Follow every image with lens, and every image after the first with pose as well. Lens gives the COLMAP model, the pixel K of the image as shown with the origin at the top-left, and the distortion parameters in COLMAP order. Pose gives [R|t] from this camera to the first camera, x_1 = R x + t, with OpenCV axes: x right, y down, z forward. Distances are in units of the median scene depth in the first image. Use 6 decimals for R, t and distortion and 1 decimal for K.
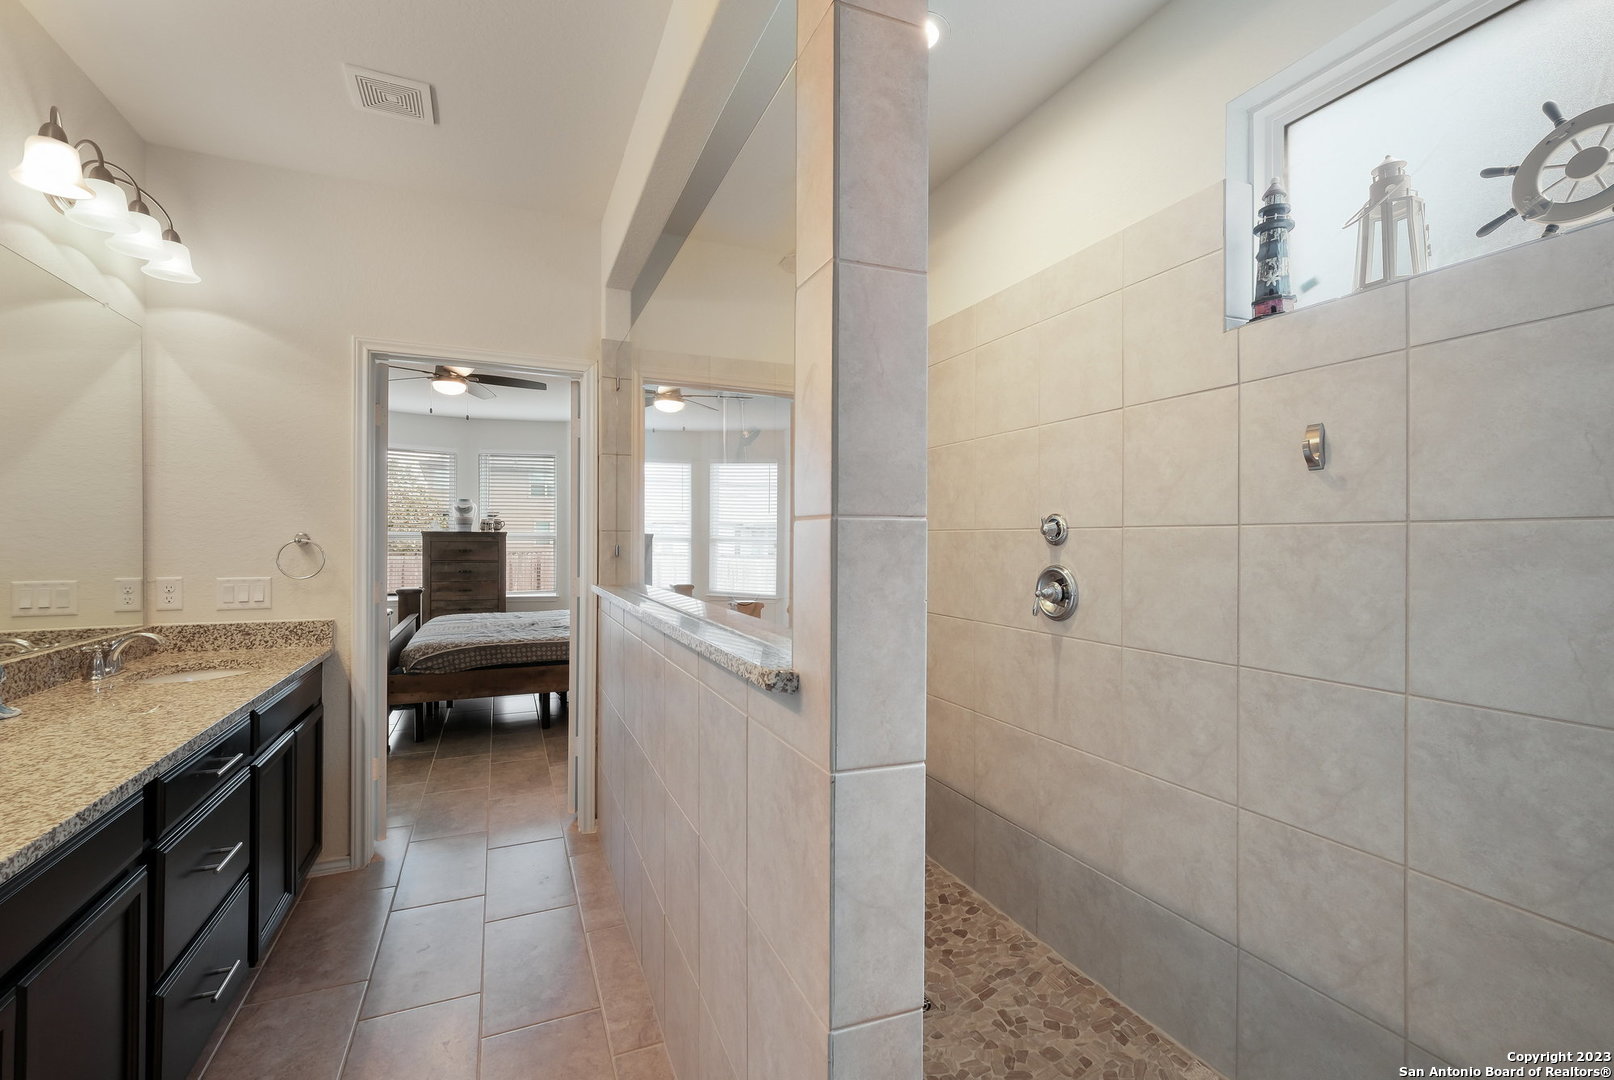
lens RADIAL K [[697.3, 0, 801.0], [0, 697.3, 539.5], [0, 0, 1]] dist [0.002136, 0.000933]
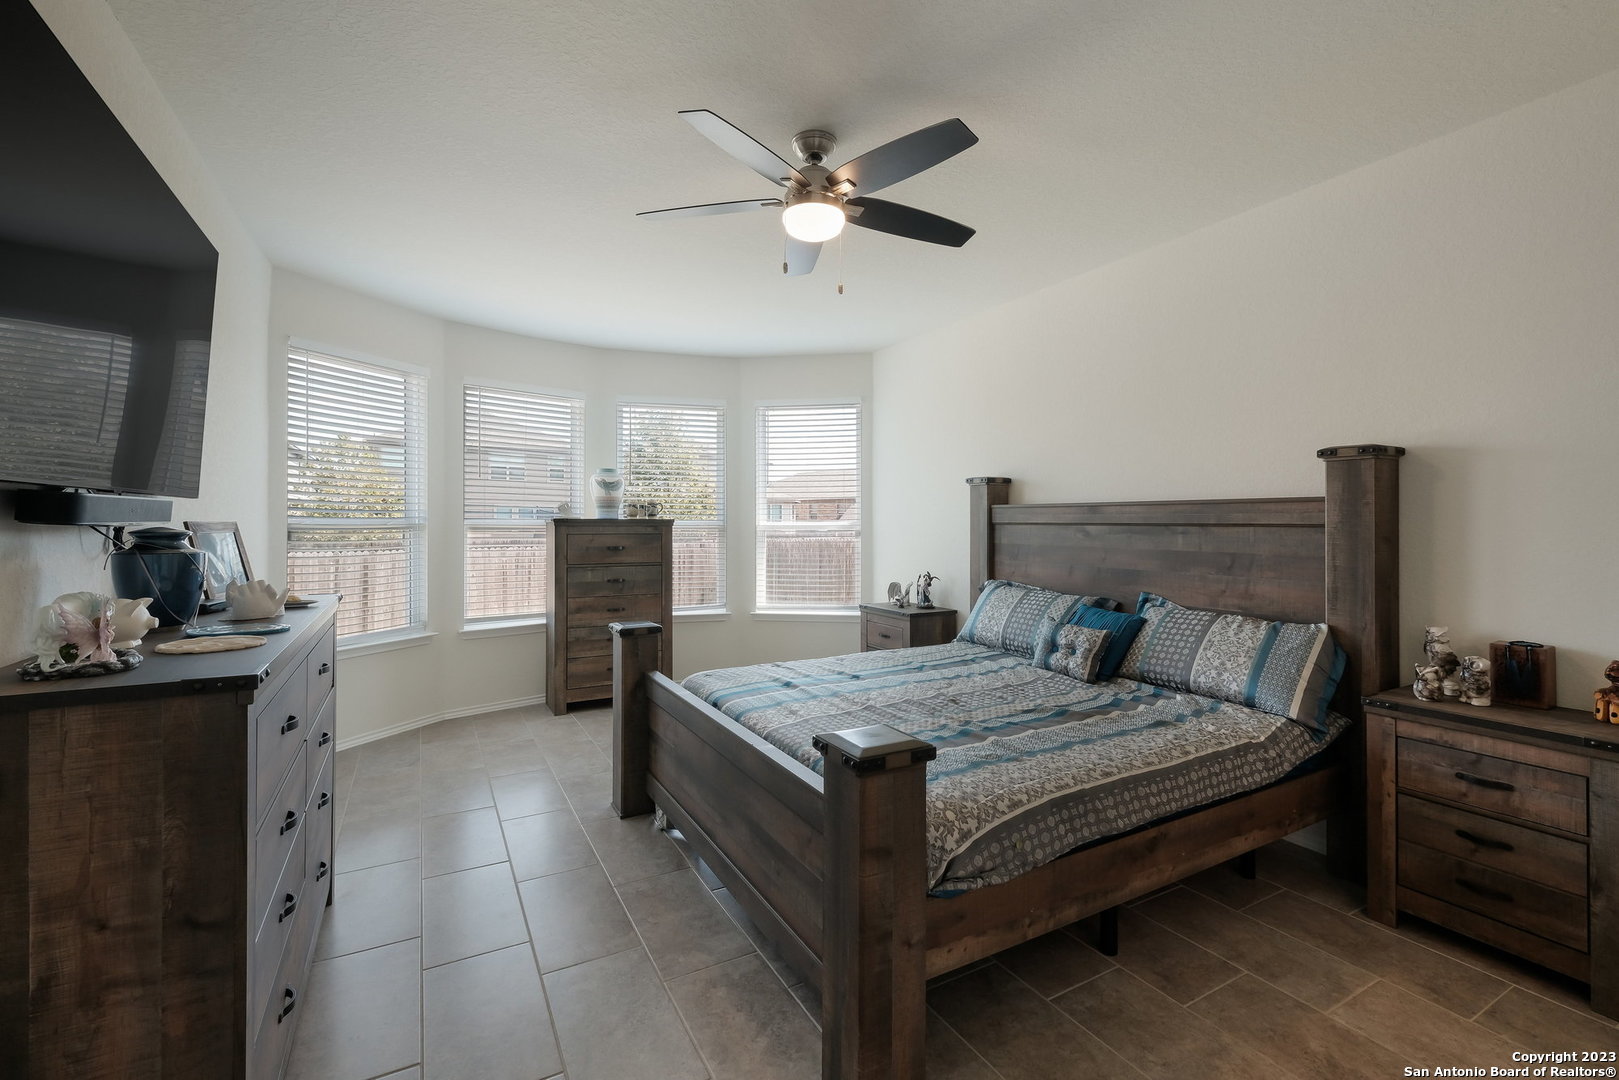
lens RADIAL K [[695.2, 0, 818.7], [0, 695.2, 526.2], [0, 0, 1]] dist [0.003204, 0.000967]
pose [[0.994851, -0.000869, 0.101348, -1.050546], [0.000959, 0.999999, -0.000840, -0.010404], [-0.101347, 0.000933, 0.994851, 0.997748]]
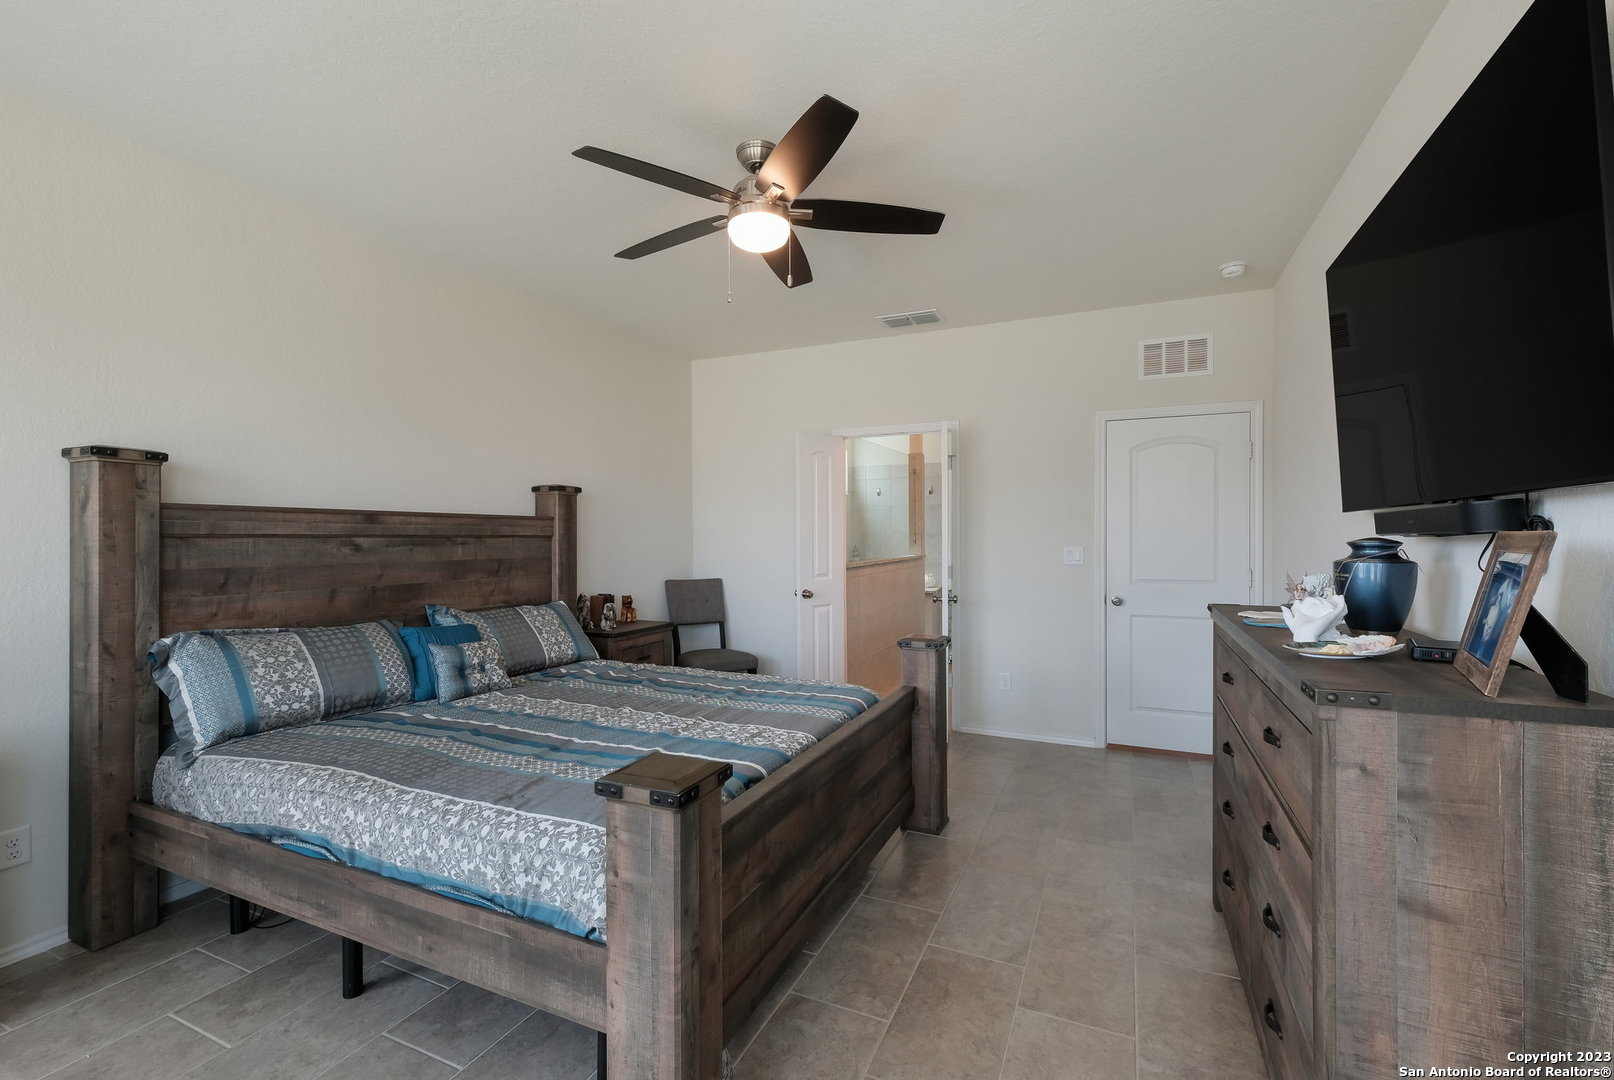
lens RADIAL K [[697.3, 0, 807.1], [0, 697.3, 534.1], [0, 0, 1]] dist [0.002136, 0.000933]
pose [[-0.664999, -0.004642, 0.746830, -1.411608], [-0.001728, 0.999988, 0.004677, -0.017916], [-0.746843, 0.001819, -0.664998, 1.825069]]
